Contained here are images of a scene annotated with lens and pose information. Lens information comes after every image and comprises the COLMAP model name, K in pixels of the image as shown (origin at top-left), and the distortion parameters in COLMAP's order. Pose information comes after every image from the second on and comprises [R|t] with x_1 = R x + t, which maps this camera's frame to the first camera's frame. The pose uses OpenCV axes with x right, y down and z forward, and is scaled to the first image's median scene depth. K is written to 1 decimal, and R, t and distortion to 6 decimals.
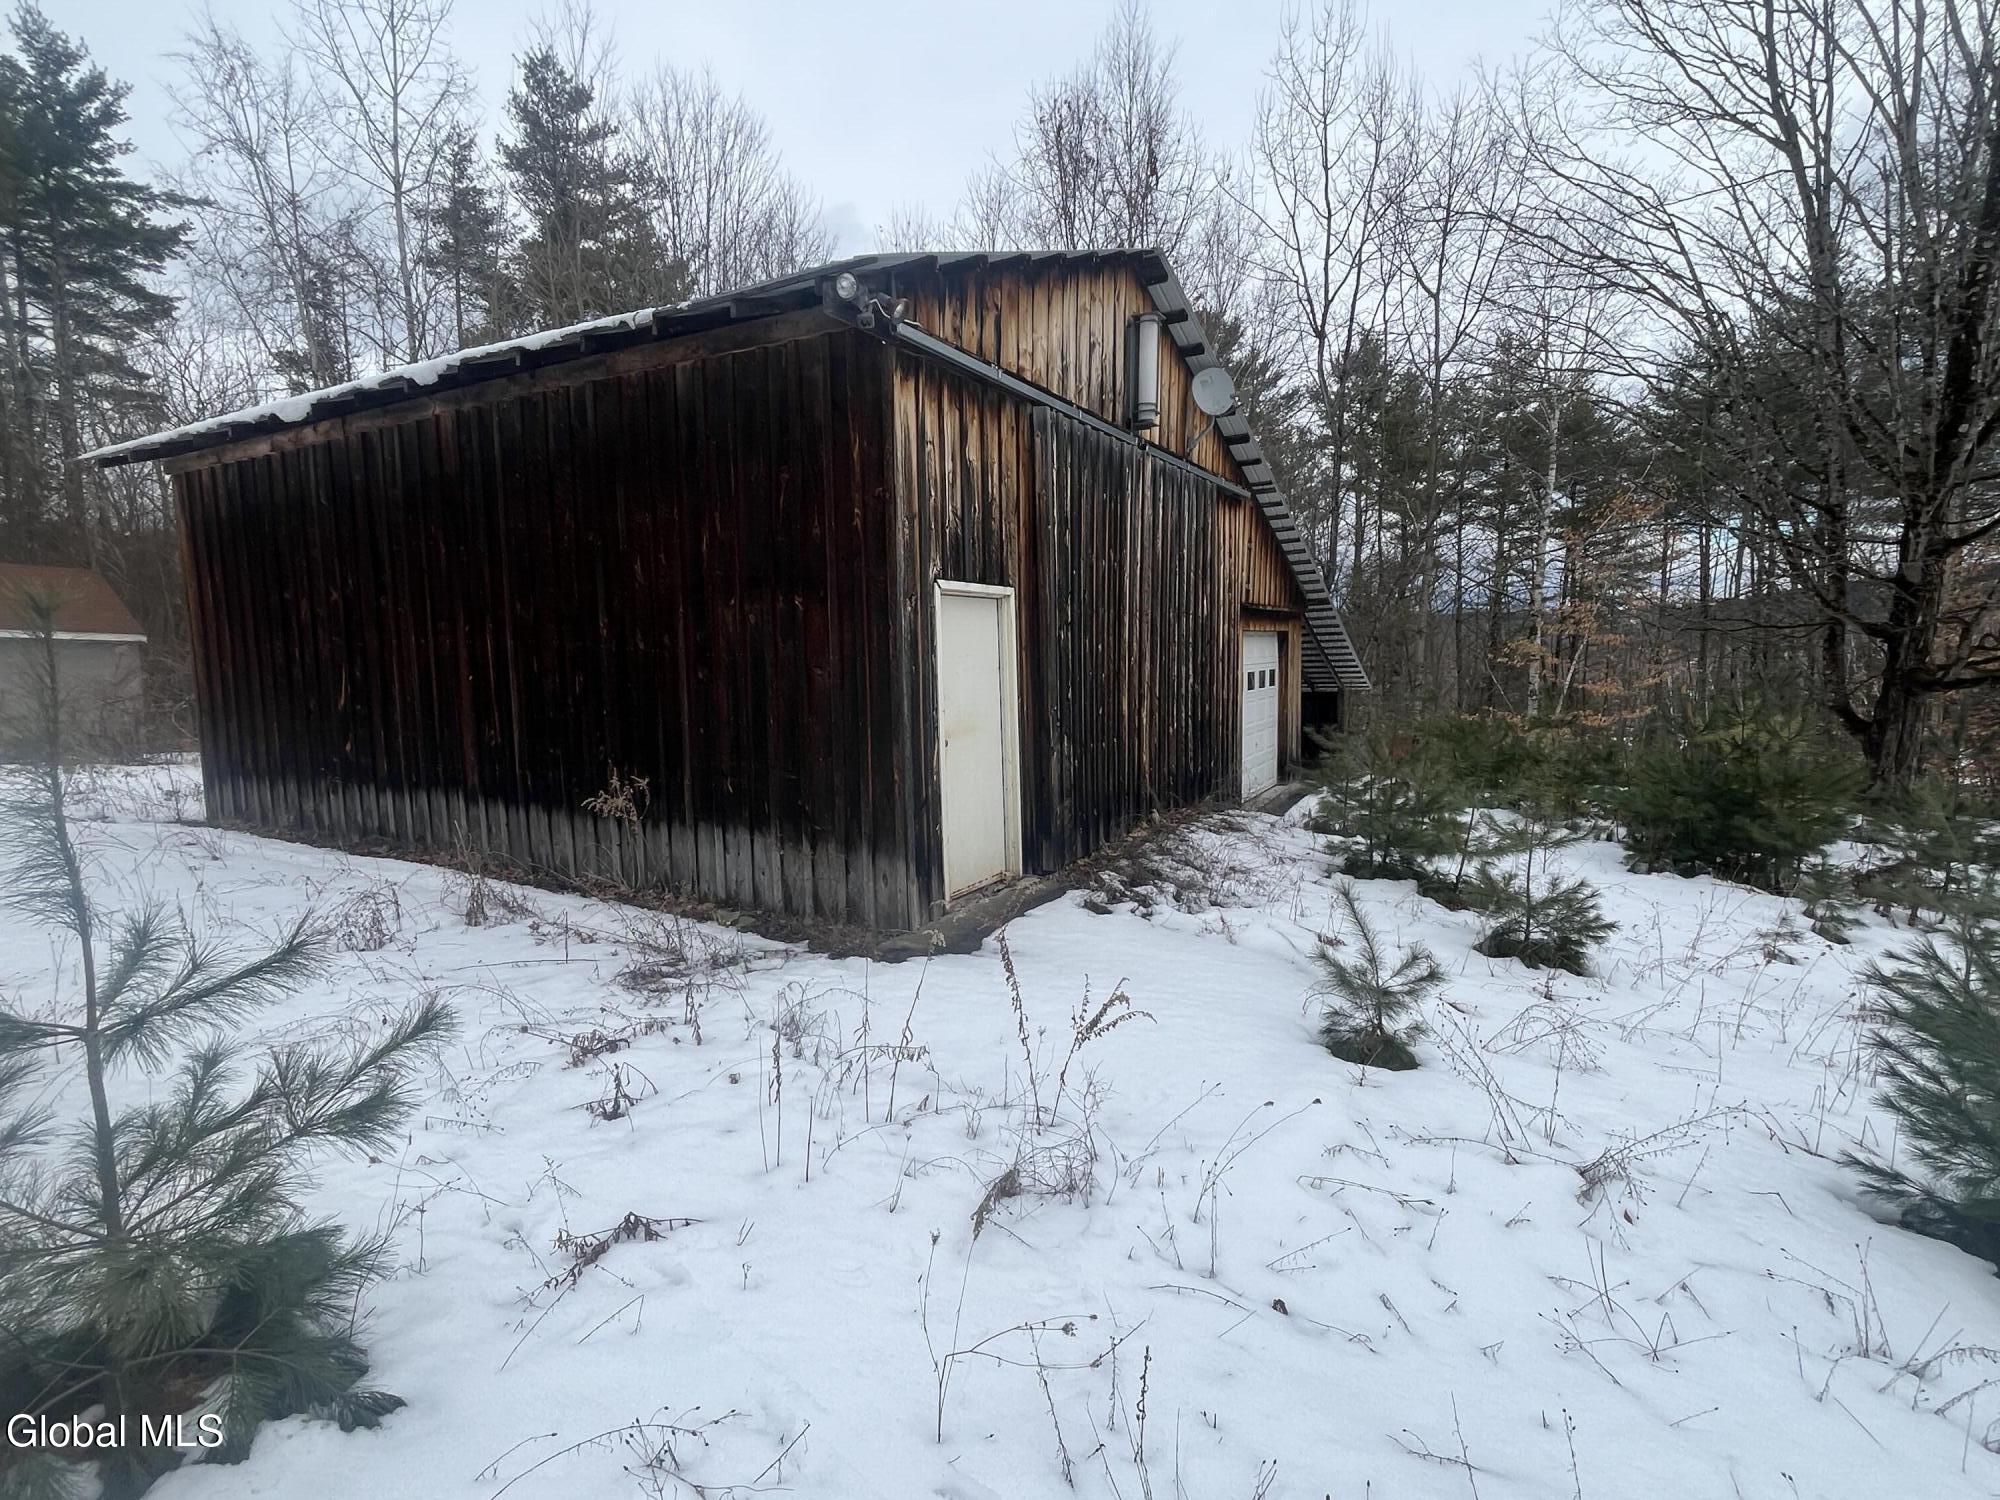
lens RADIAL K [[984.4, 0, 1005.6], [0, 984.4, 743.0], [0, 0, 1]] dist [-0.002524, -0.001066]
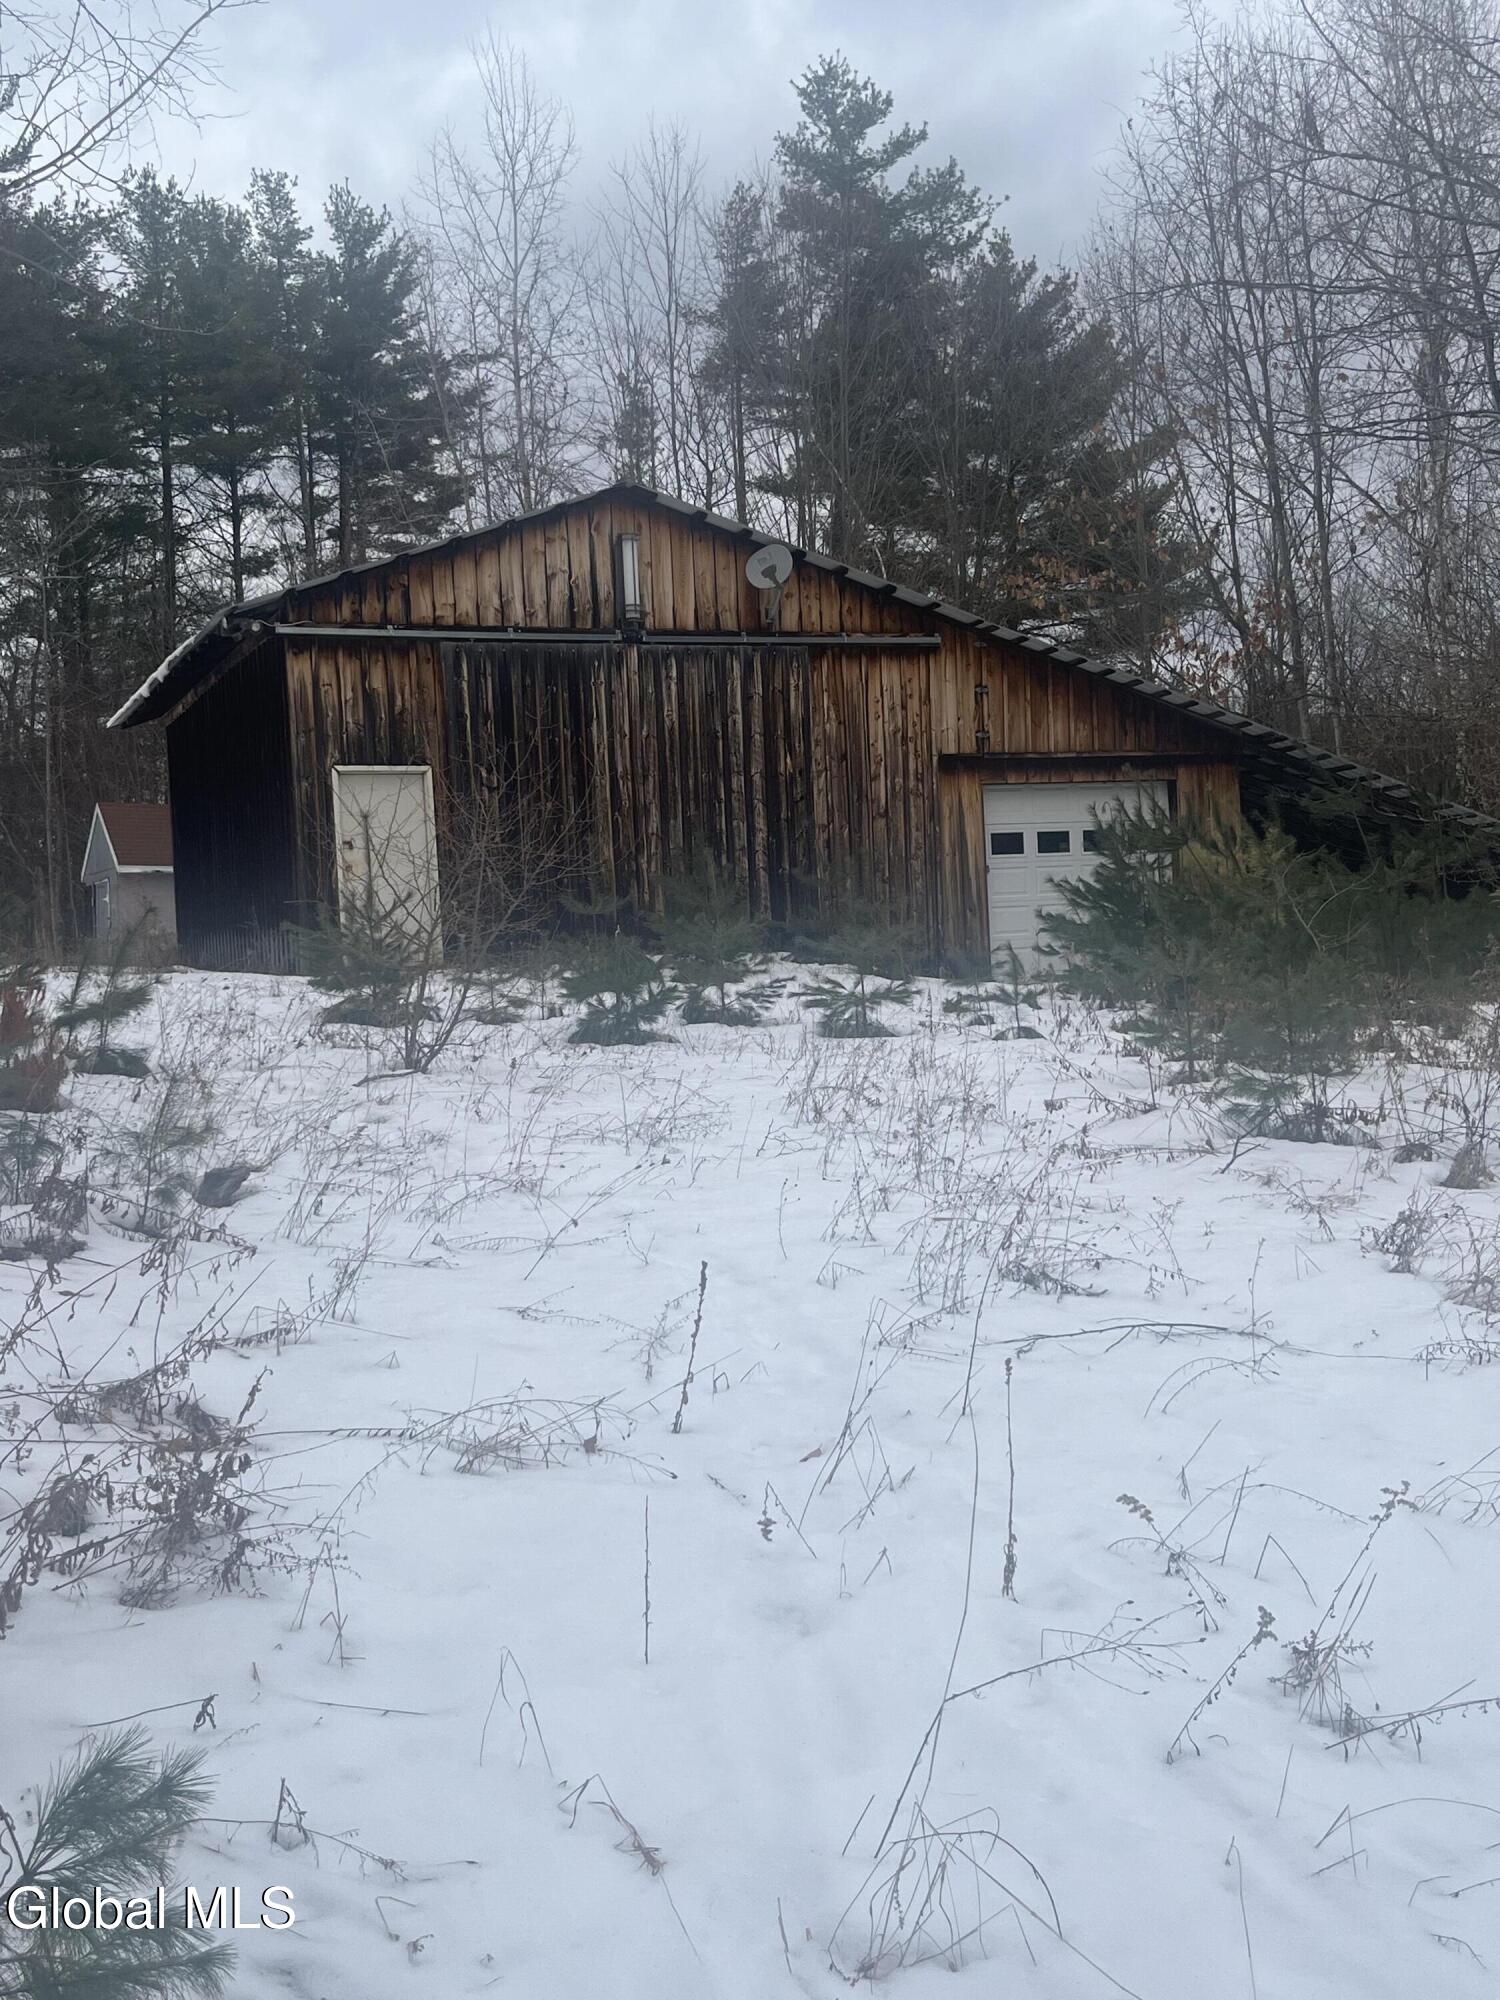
lens RADIAL K [[2091.0, 0, 747.4], [0, 2091.0, 1003.6], [0, 0, 1]] dist [0.008358, 0.000000]
pose [[0.783941, -0.002536, -0.620831, 1.962594], [-0.029946, 0.998673, -0.041893, 0.265330], [0.620113, 0.051434, 0.782825, -0.958243]]
